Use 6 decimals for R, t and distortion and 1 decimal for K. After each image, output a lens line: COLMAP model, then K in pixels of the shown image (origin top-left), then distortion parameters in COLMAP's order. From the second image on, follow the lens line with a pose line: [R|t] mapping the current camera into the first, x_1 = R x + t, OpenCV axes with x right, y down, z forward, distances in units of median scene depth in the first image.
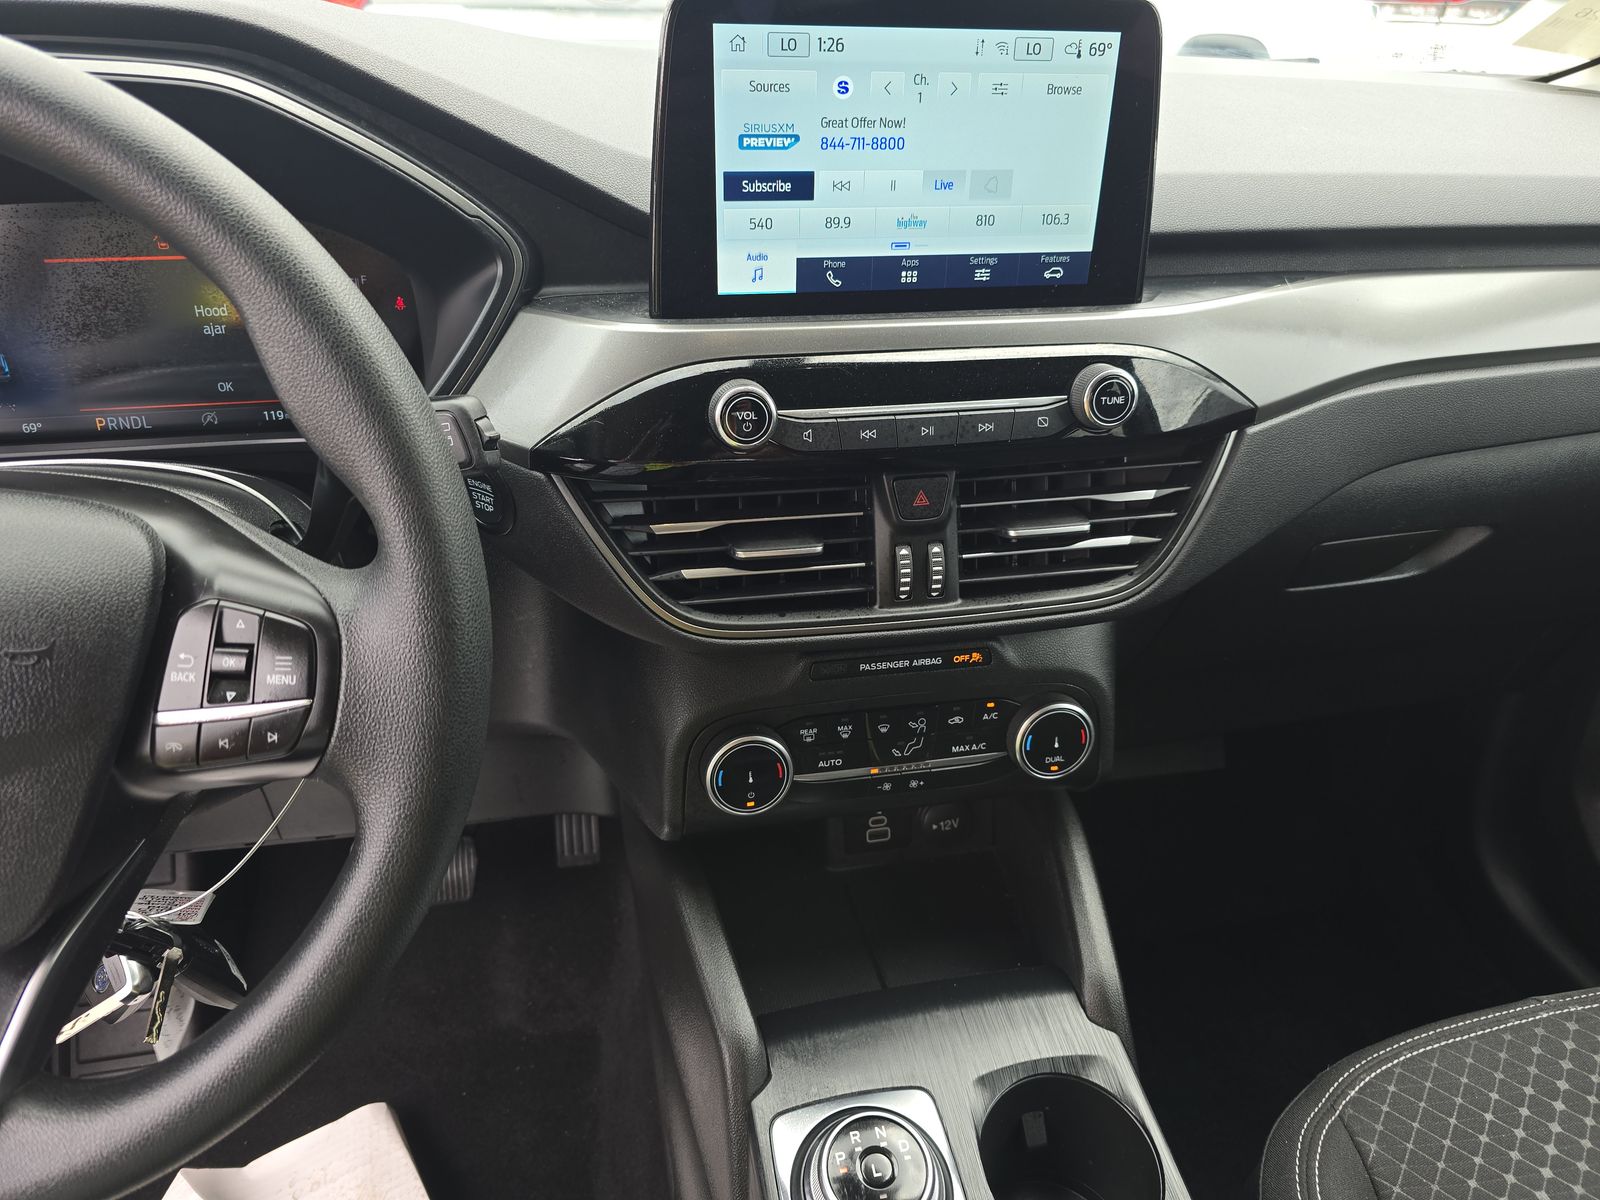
lens RADIAL K [[1070.0, 0, 806.1], [0, 1070.0, 594.2], [0, 0, 1]] dist [0.021996, -0.046096]
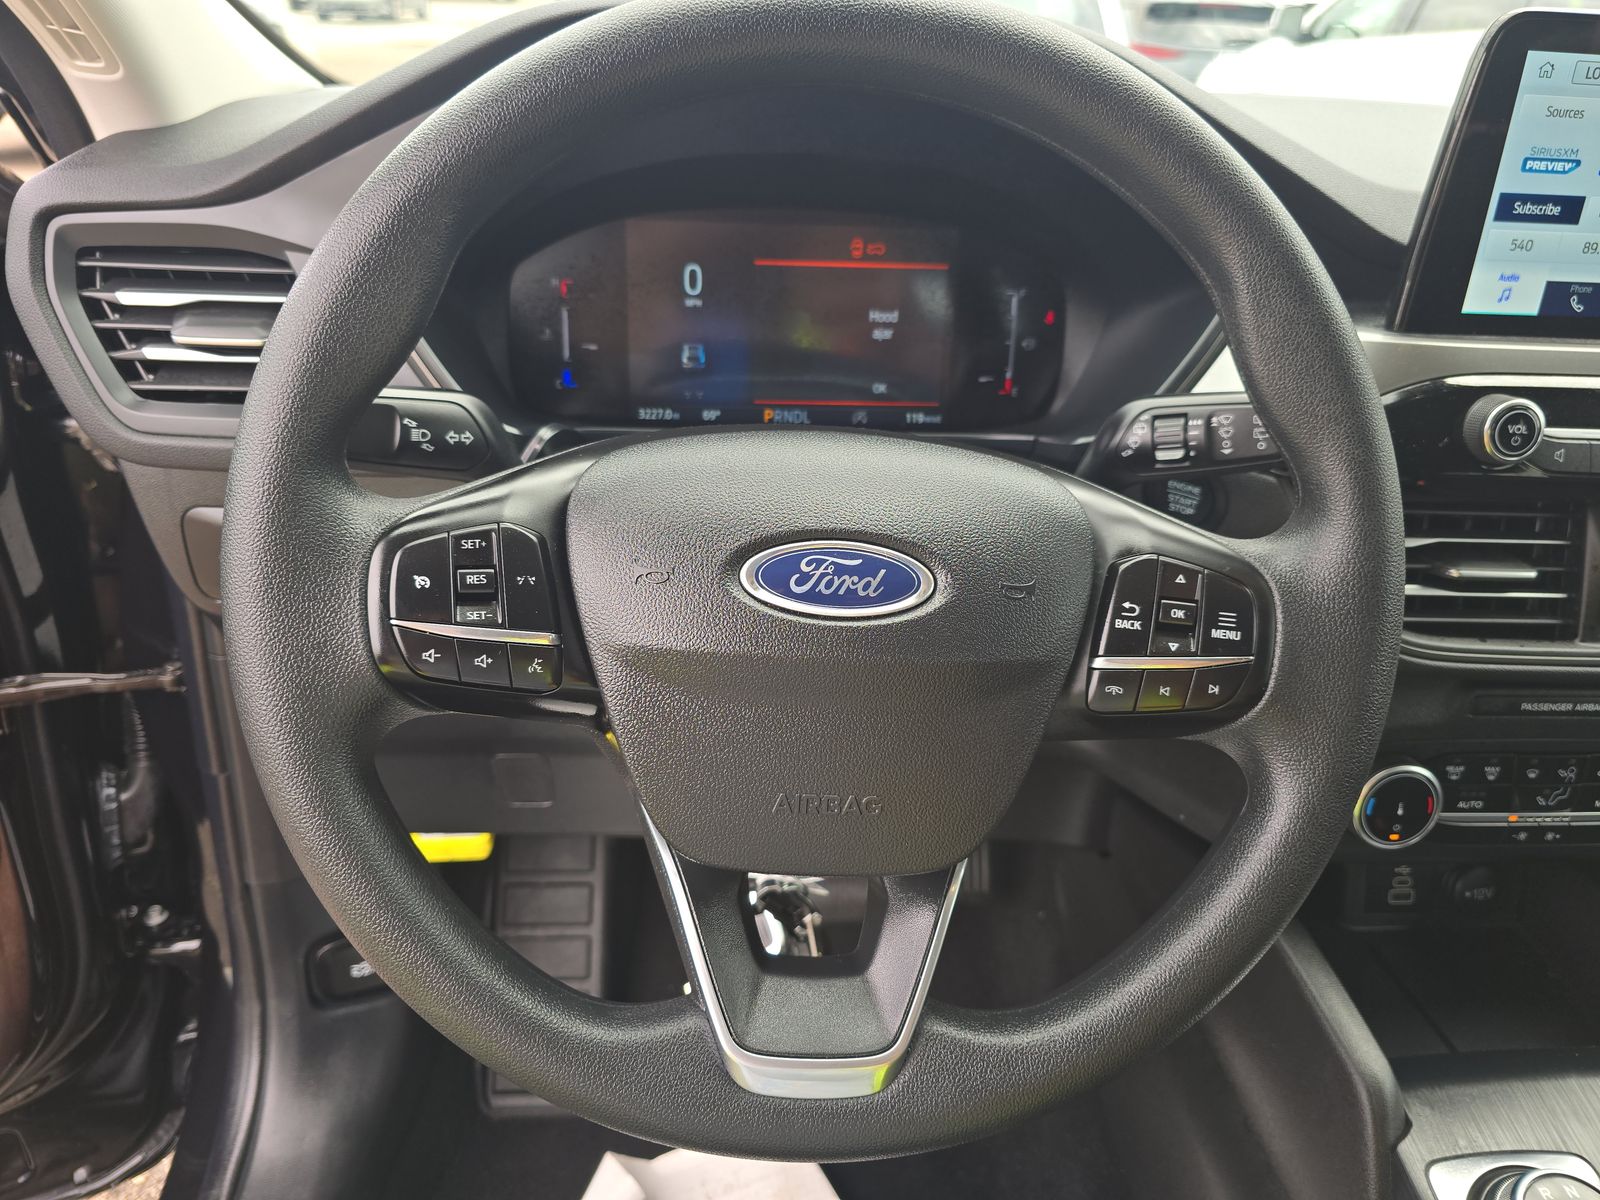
lens RADIAL K [[1070.0, 0, 789.4], [0, 1070.0, 602.9], [0, 0, 1]] dist [0.021996, -0.046096]
pose [[0.986376, 0.078446, -0.144600, -0.531884], [-0.087711, 0.994406, -0.058847, 0.102999], [0.139175, 0.070728, 0.987739, -0.055576]]
